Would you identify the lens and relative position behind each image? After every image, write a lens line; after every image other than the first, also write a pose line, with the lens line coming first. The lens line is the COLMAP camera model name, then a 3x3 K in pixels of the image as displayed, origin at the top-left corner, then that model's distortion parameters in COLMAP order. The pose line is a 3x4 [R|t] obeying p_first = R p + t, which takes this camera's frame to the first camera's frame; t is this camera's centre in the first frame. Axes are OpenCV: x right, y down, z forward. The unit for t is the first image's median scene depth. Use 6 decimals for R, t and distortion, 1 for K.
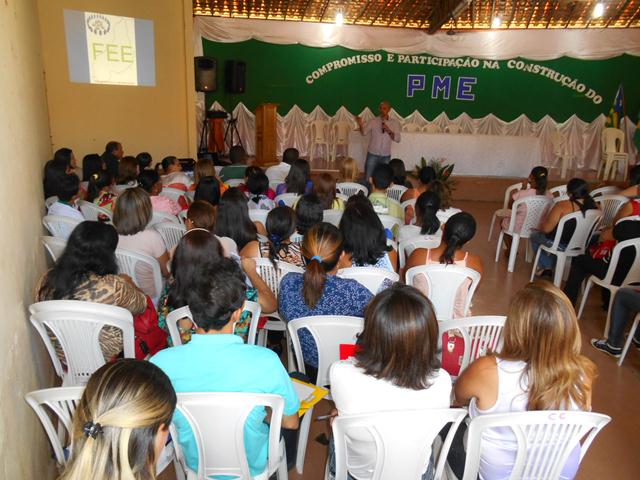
lens RADIAL K [[490.2, 0, 313.5], [0, 490.2, 237.3], [0, 0, 1]] dist [-0.037099, 0.012571]
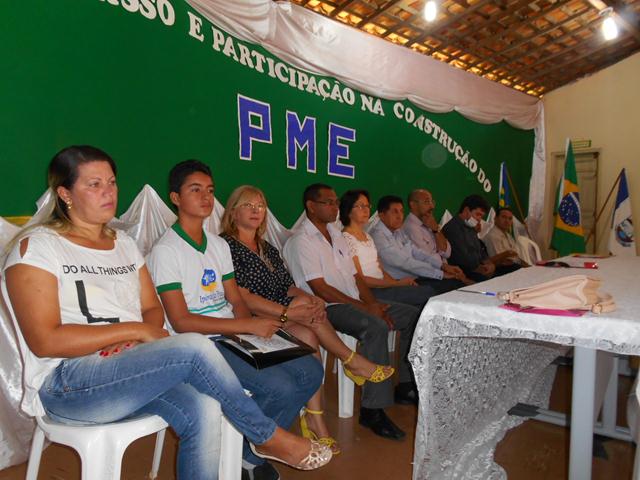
lens RADIAL K [[490.2, 0, 313.5], [0, 490.2, 237.3], [0, 0, 1]] dist [-0.037099, 0.012571]
pose [[0.527390, -0.046159, 0.848369, -0.063462], [0.211682, 0.974174, -0.078588, -0.206354], [-0.822831, 0.221031, 0.523540, 0.822953]]
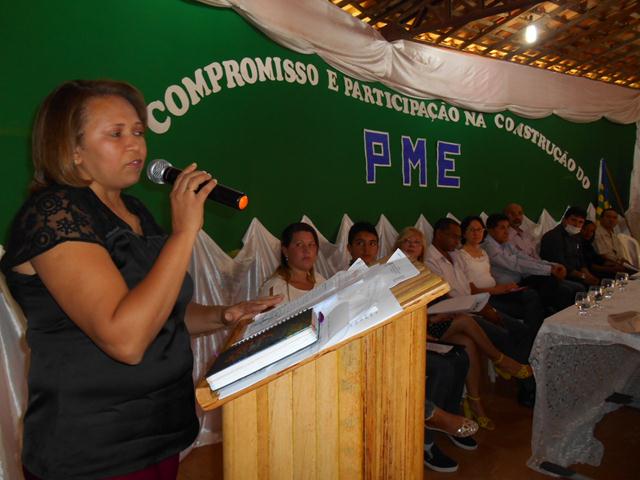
lens RADIAL K [[490.2, 0, 313.5], [0, 490.2, 237.3], [0, 0, 1]] dist [-0.037099, 0.012571]
pose [[0.659865, -0.093187, 0.745584, -0.137316], [0.218075, 0.973320, -0.071352, -0.233493], [-0.719042, 0.209676, 0.662581, 0.801765]]
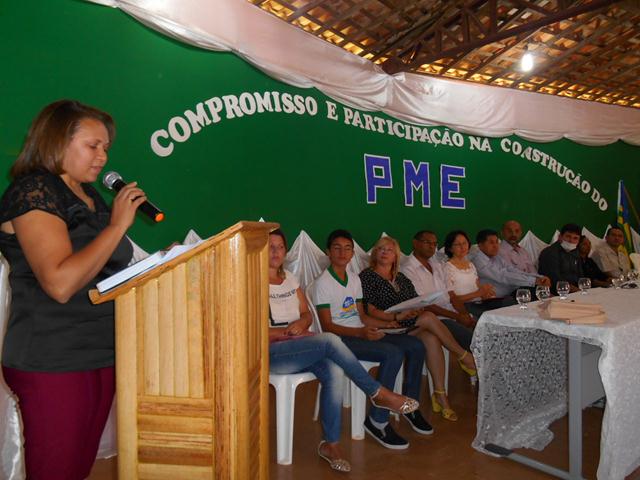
lens RADIAL K [[490.2, 0, 313.5], [0, 490.2, 237.3], [0, 0, 1]] dist [-0.037099, 0.012571]
pose [[0.732894, -0.045242, 0.678837, -0.136938], [0.205606, 0.965860, -0.157608, -0.207426], [-0.648532, 0.255083, 0.717175, 0.753116]]
